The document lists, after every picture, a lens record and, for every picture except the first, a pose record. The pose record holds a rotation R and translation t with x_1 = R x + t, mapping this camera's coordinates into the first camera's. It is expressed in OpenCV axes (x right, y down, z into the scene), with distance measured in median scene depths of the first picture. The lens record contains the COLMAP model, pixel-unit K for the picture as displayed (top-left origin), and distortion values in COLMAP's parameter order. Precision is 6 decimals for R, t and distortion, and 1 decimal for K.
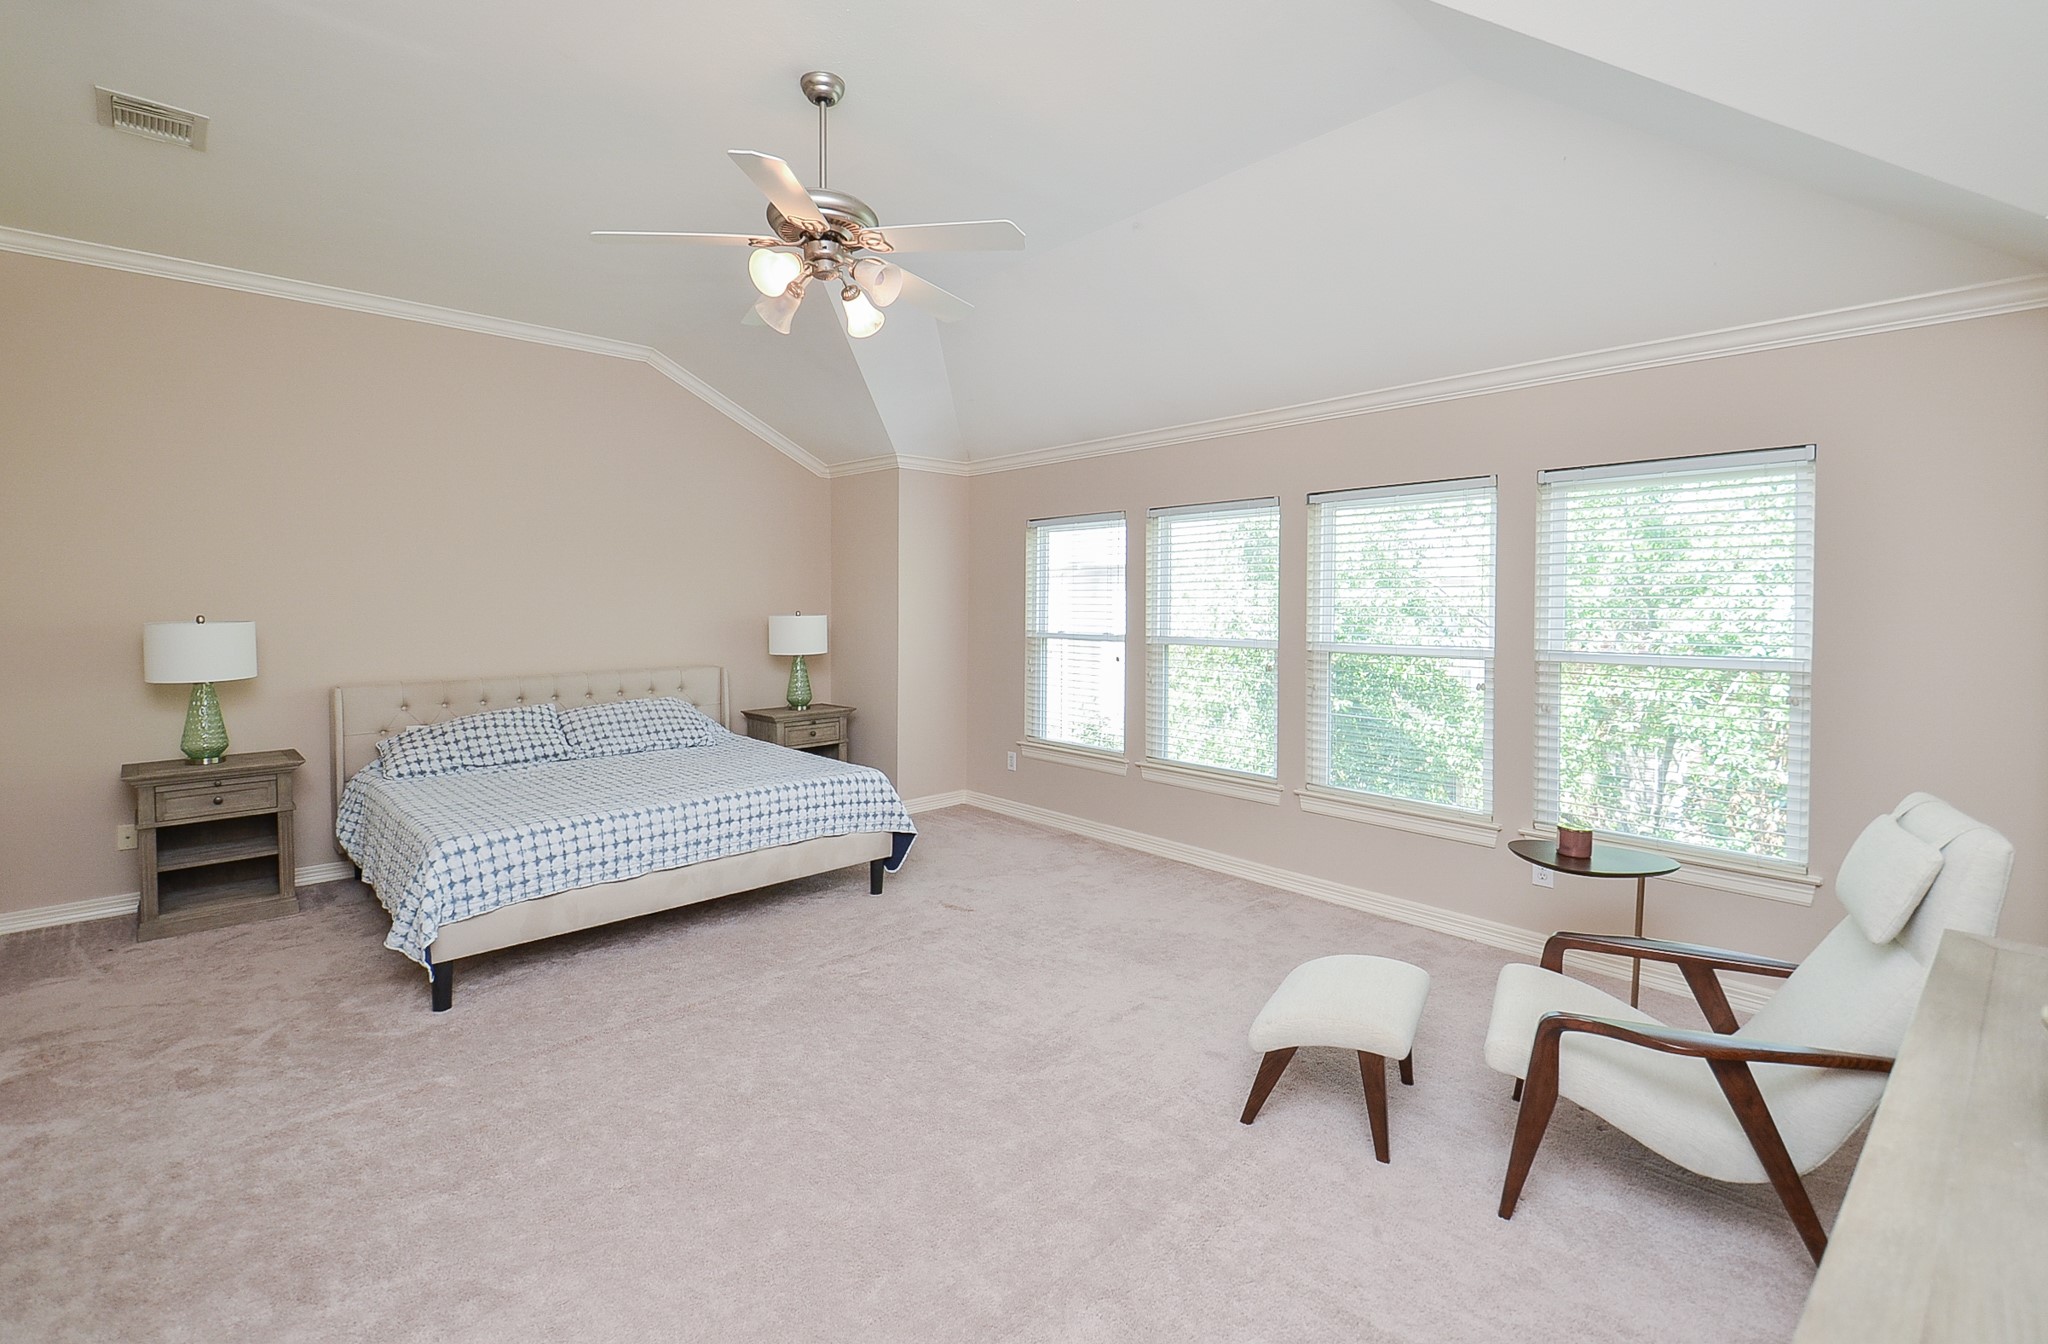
lens RADIAL K [[941.0, 0, 1019.6], [0, 941.0, 611.3], [0, 0, 1]] dist [0.032163, -0.000043]
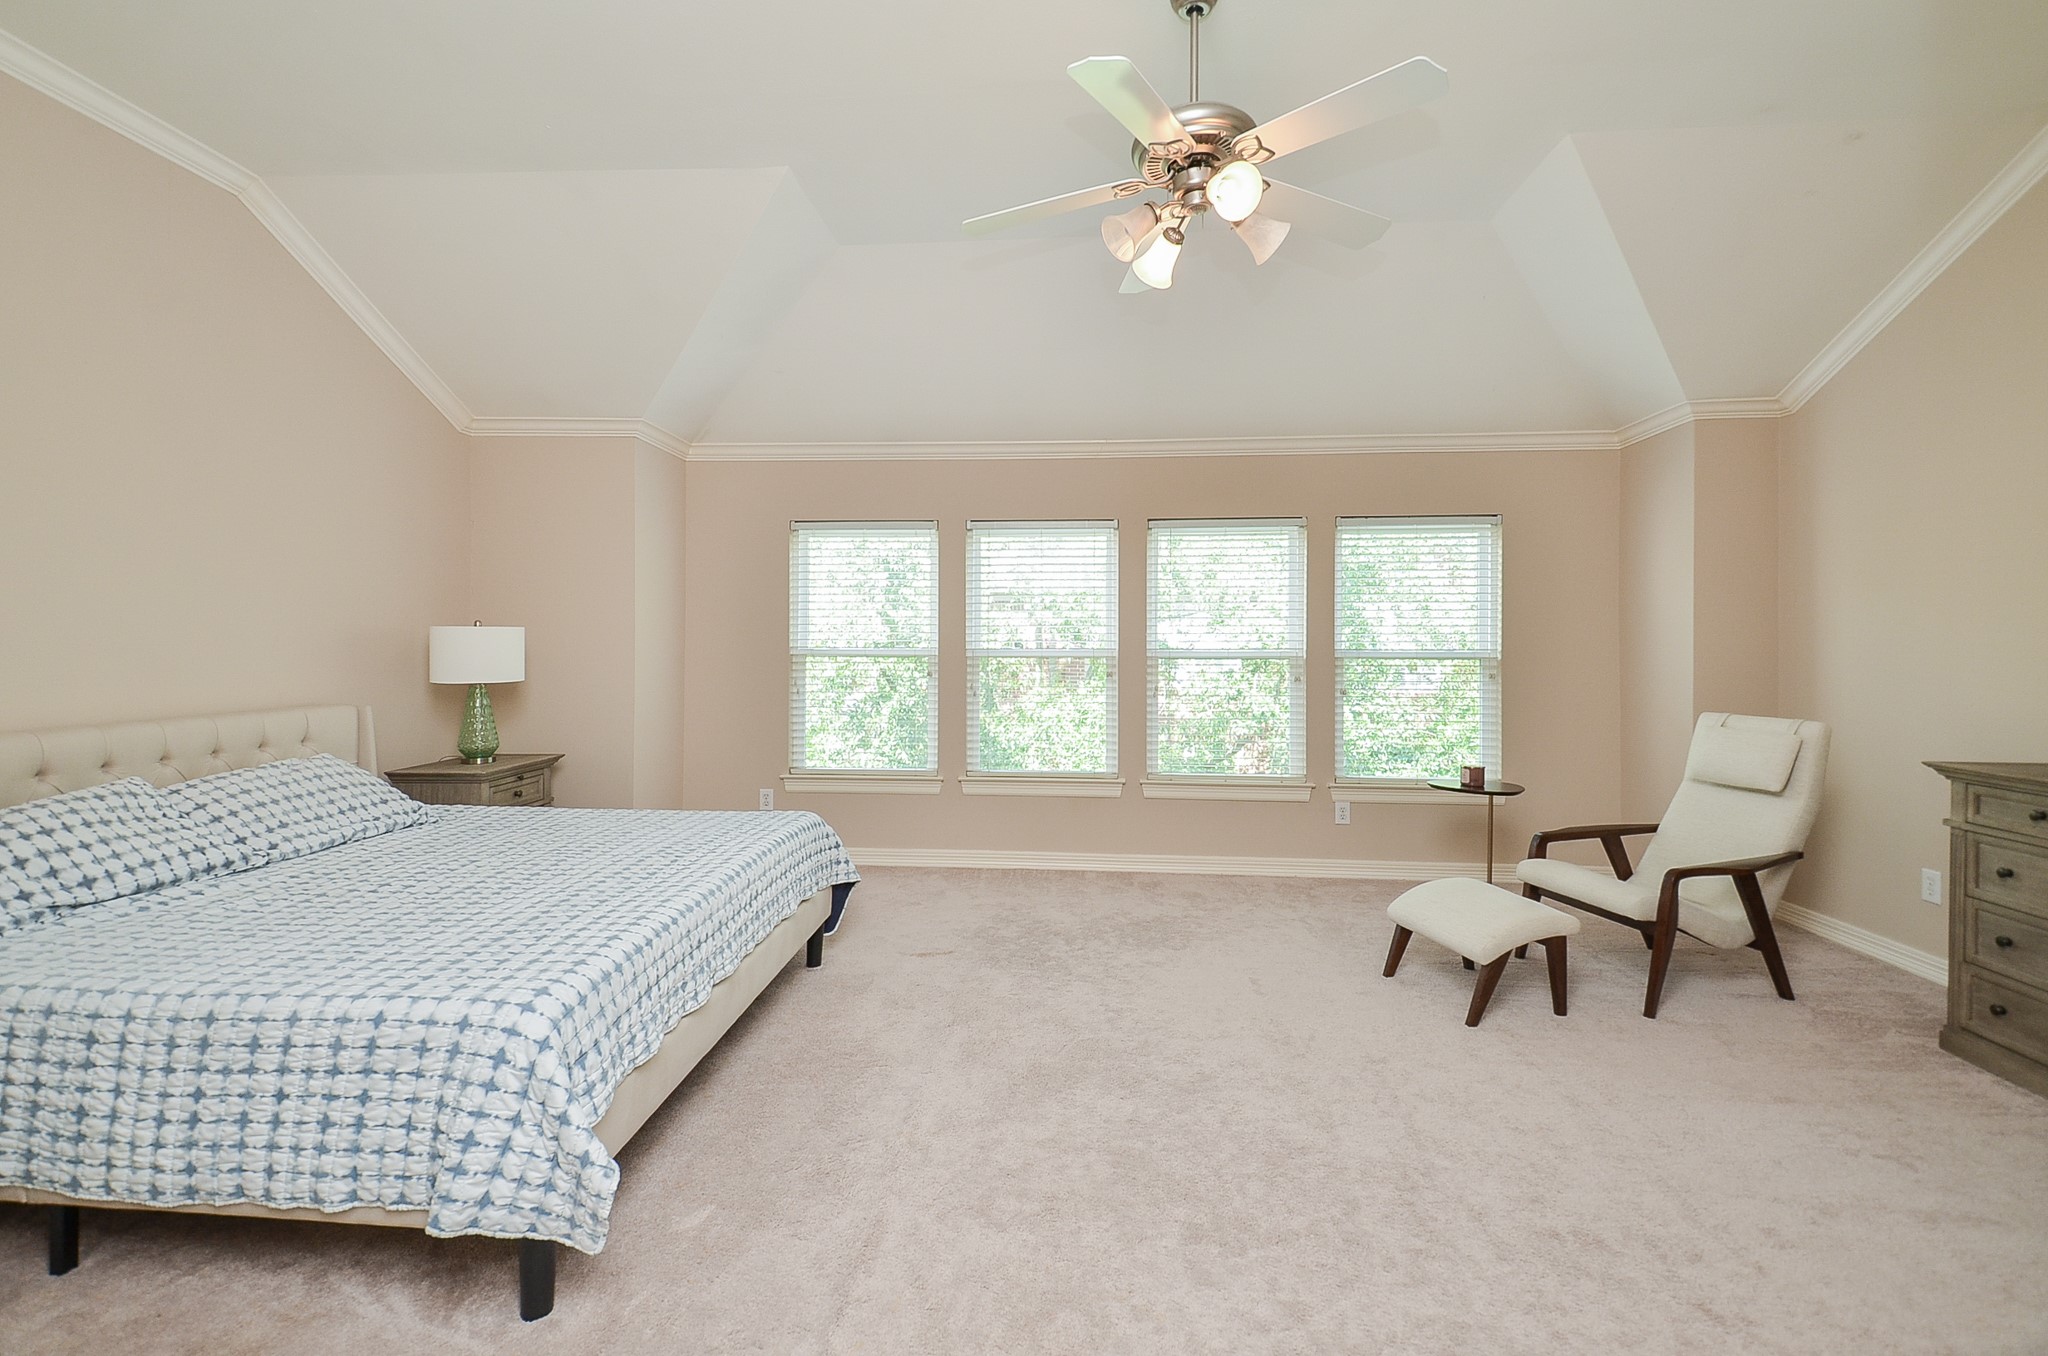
lens RADIAL K [[913.1, 0, 1025.7], [0, 913.1, 636.1], [0, 0, 1]] dist [0.023333, -0.017566]
pose [[0.723294, 0.004189, 0.690527, -0.539505], [0.007379, 0.999878, -0.013794, 0.030395], [-0.690500, 0.015072, 0.723175, 0.298582]]
